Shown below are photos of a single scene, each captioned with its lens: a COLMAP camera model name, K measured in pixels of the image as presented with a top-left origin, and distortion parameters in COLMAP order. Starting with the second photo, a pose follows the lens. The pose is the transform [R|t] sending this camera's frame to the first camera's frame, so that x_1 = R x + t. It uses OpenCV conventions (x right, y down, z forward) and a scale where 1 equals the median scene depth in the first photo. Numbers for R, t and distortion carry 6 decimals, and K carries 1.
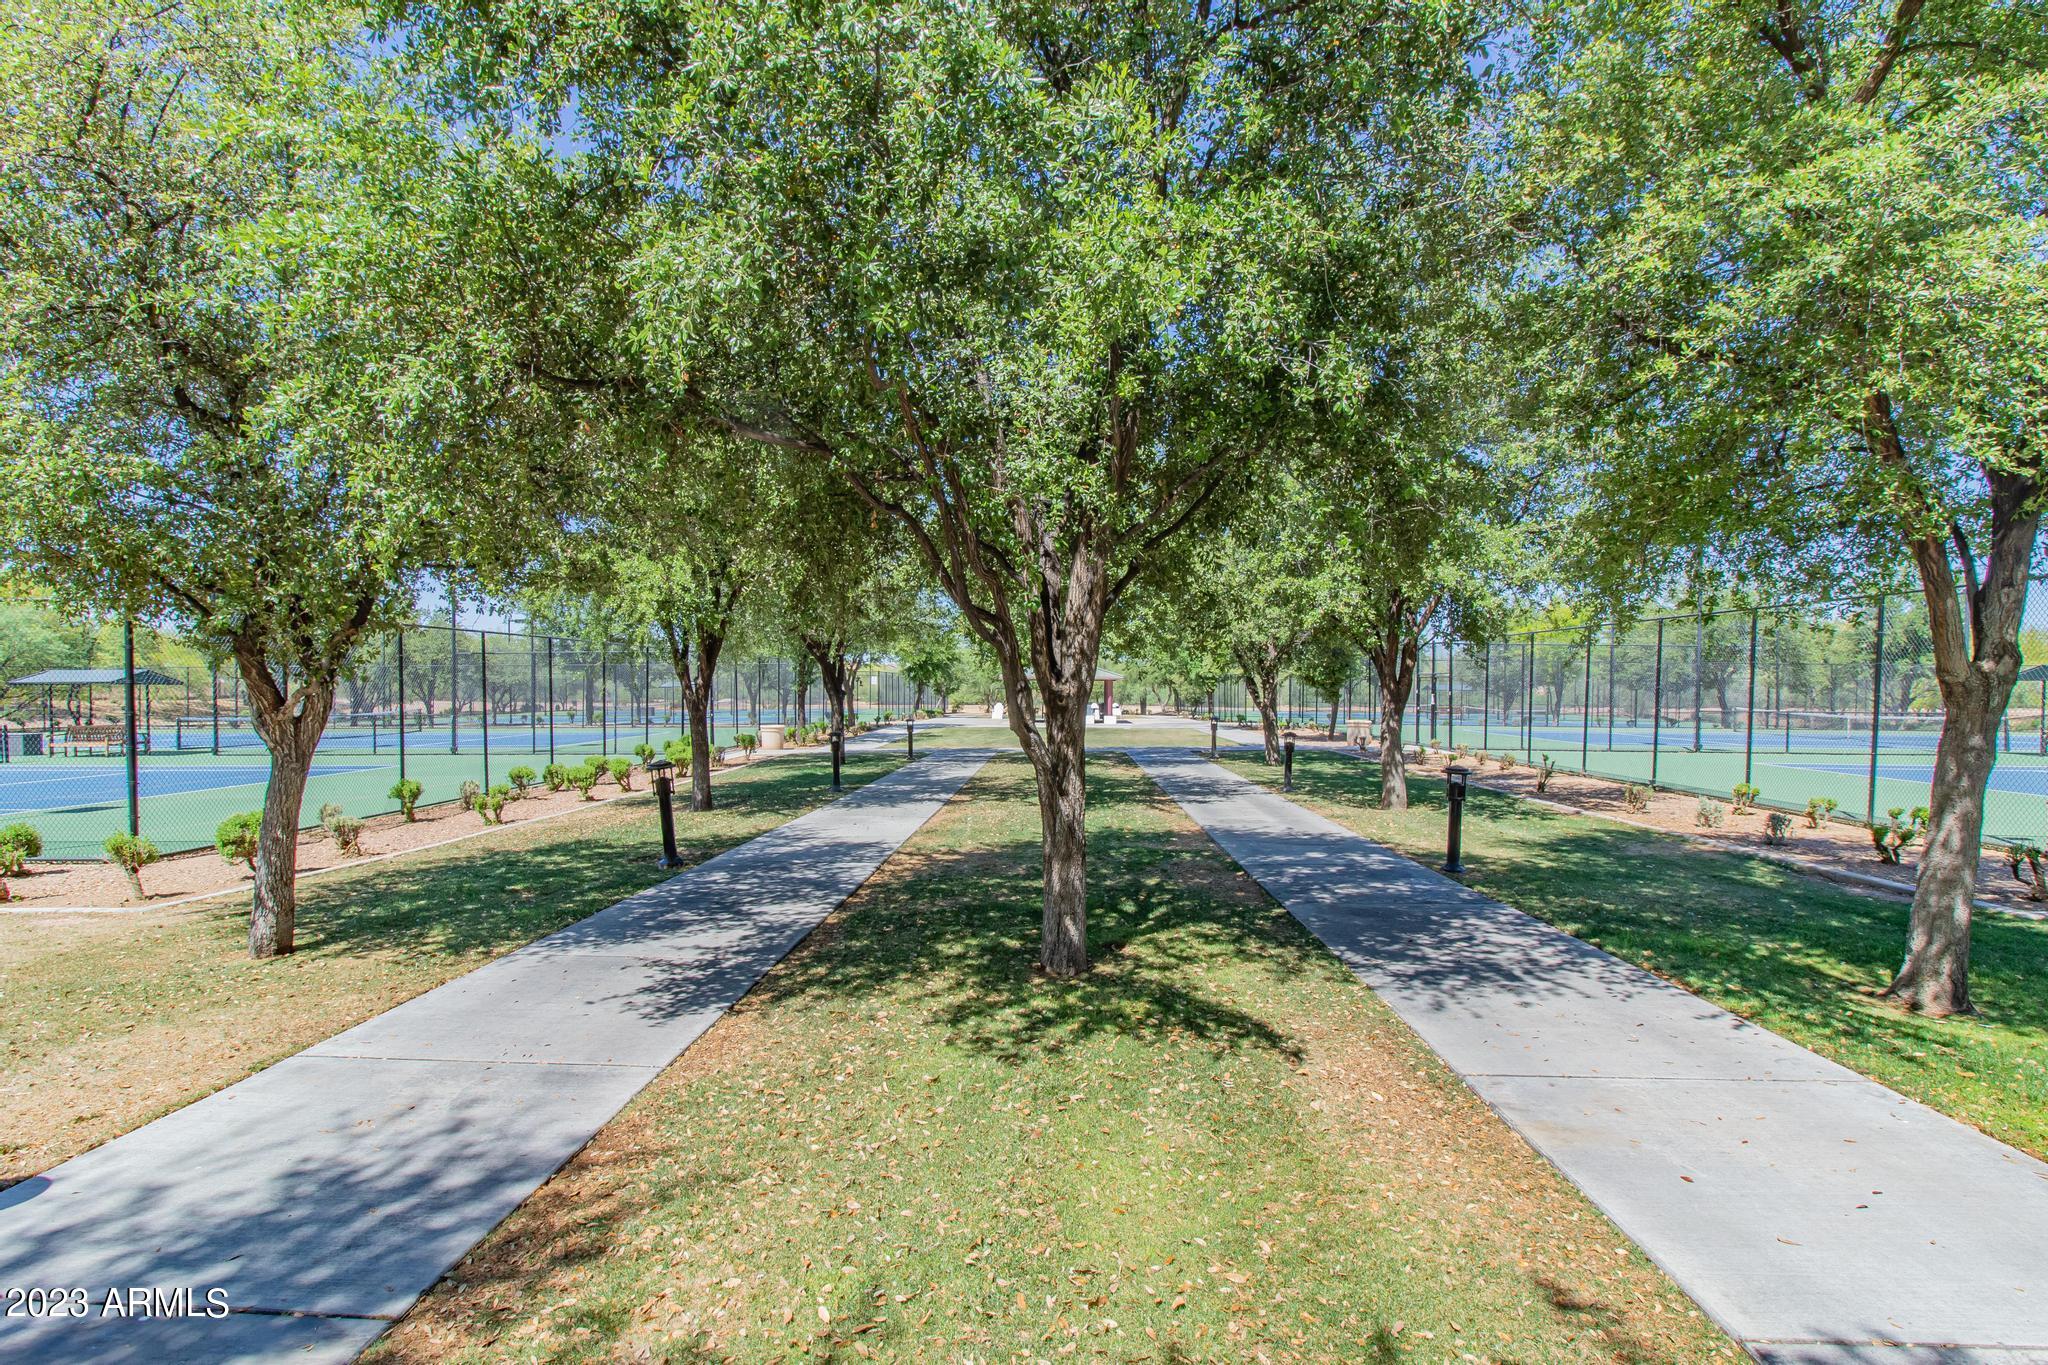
lens RADIAL K [[1033.7, 0, 1023.7], [0, 1033.7, 683.2], [0, 0, 1]] dist [0.002283, 0.000241]
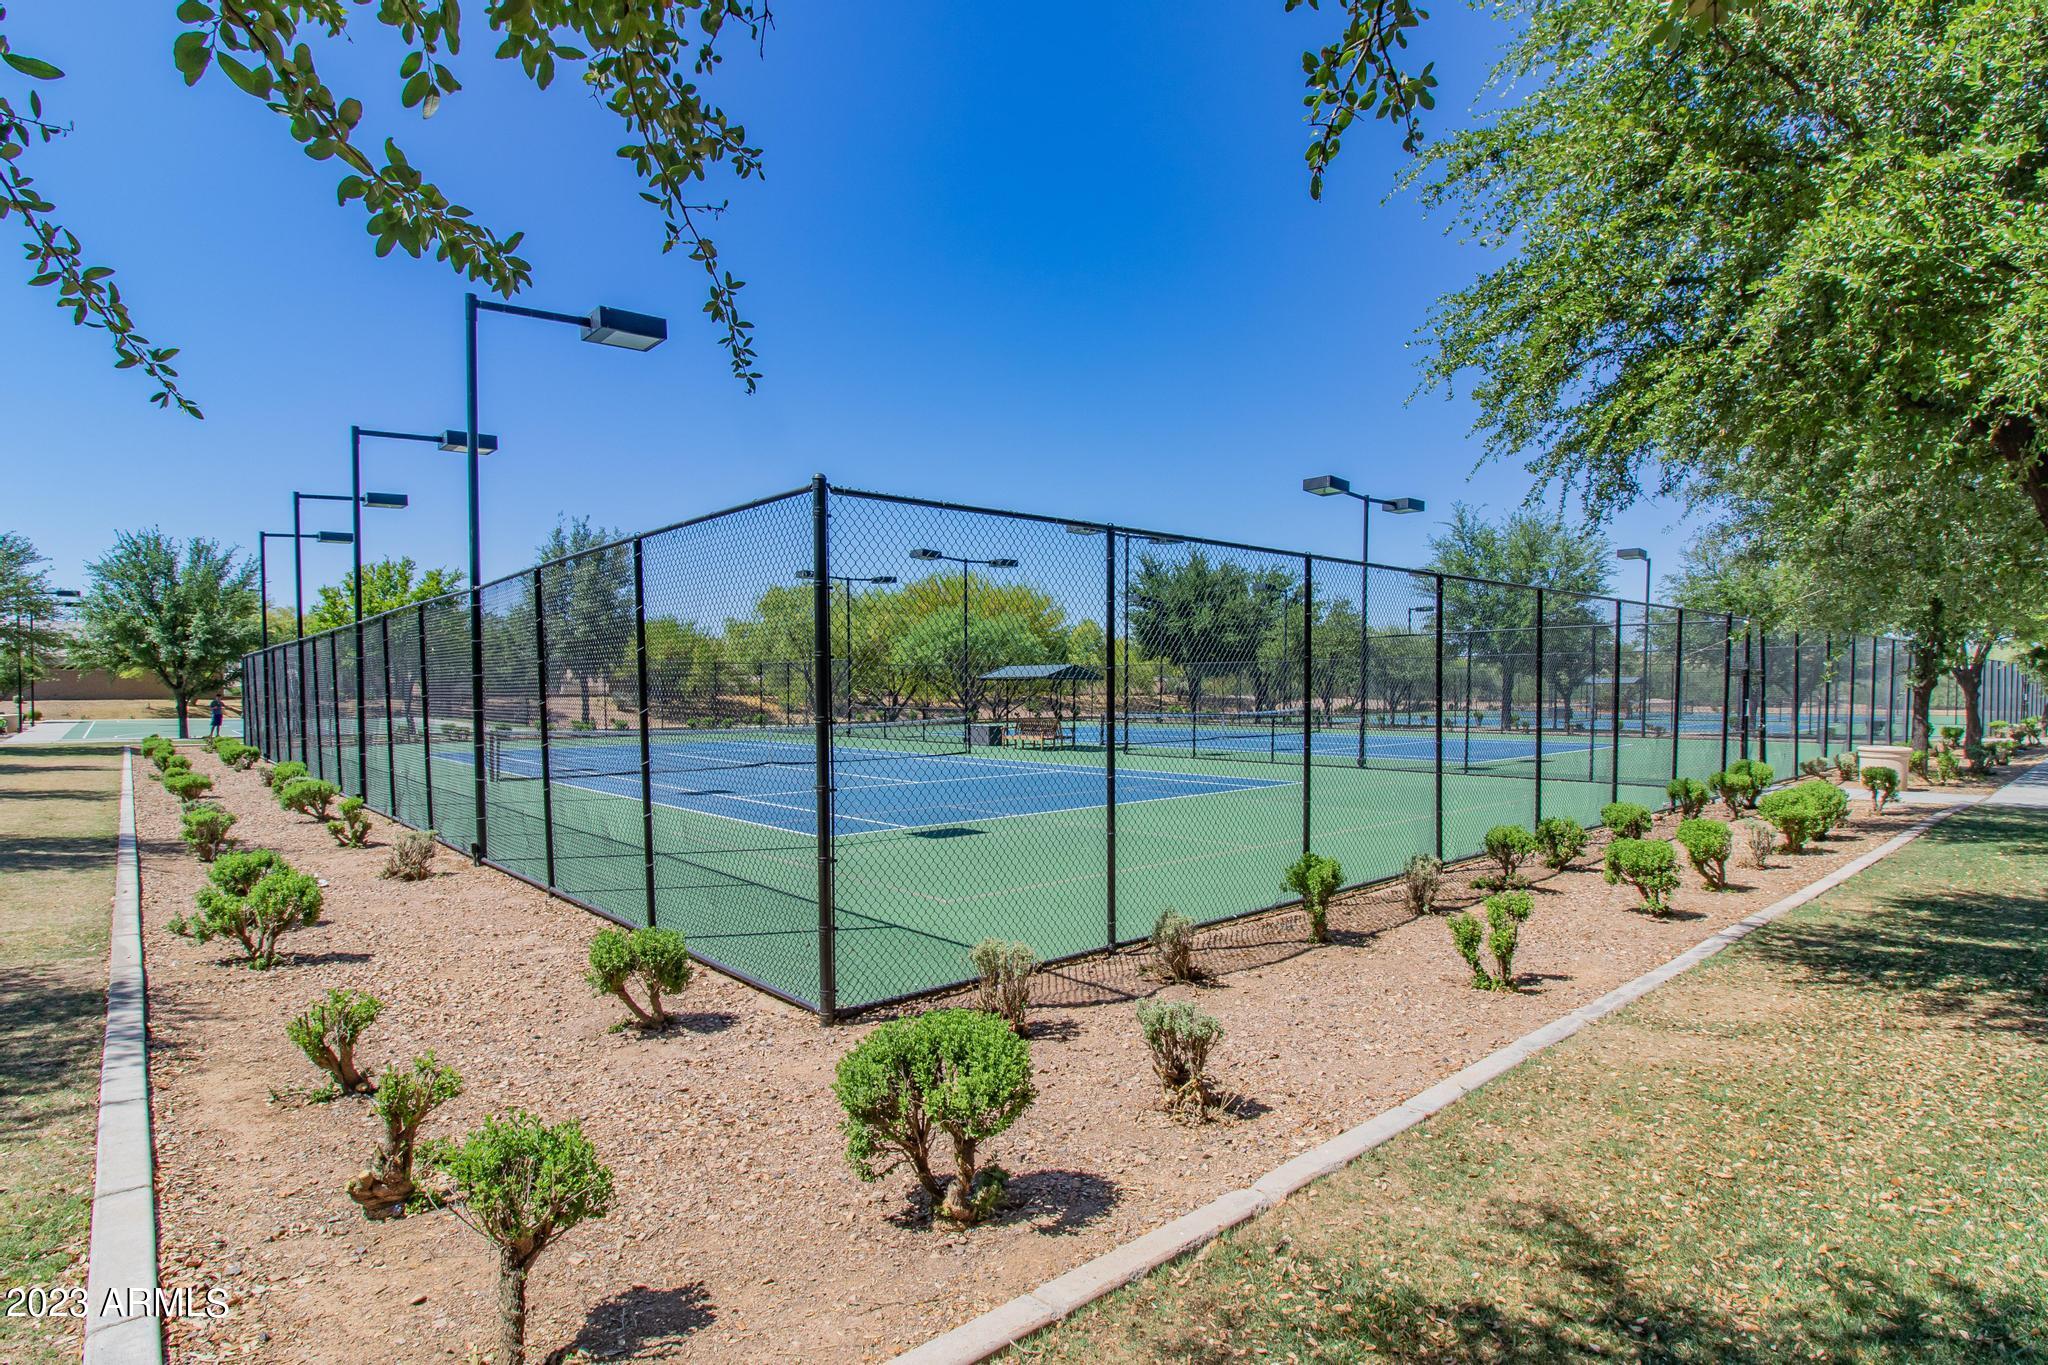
lens RADIAL K [[1033.7, 0, 1025.3], [0, 1033.7, 683.5], [0, 0, 1]] dist [0.002283, 0.000241]
pose [[0.695208, -0.001769, -0.718807, -0.198873], [0.003362, 0.999994, 0.000791, 0.005175], [0.718801, -0.002967, 0.695210, 0.328659]]
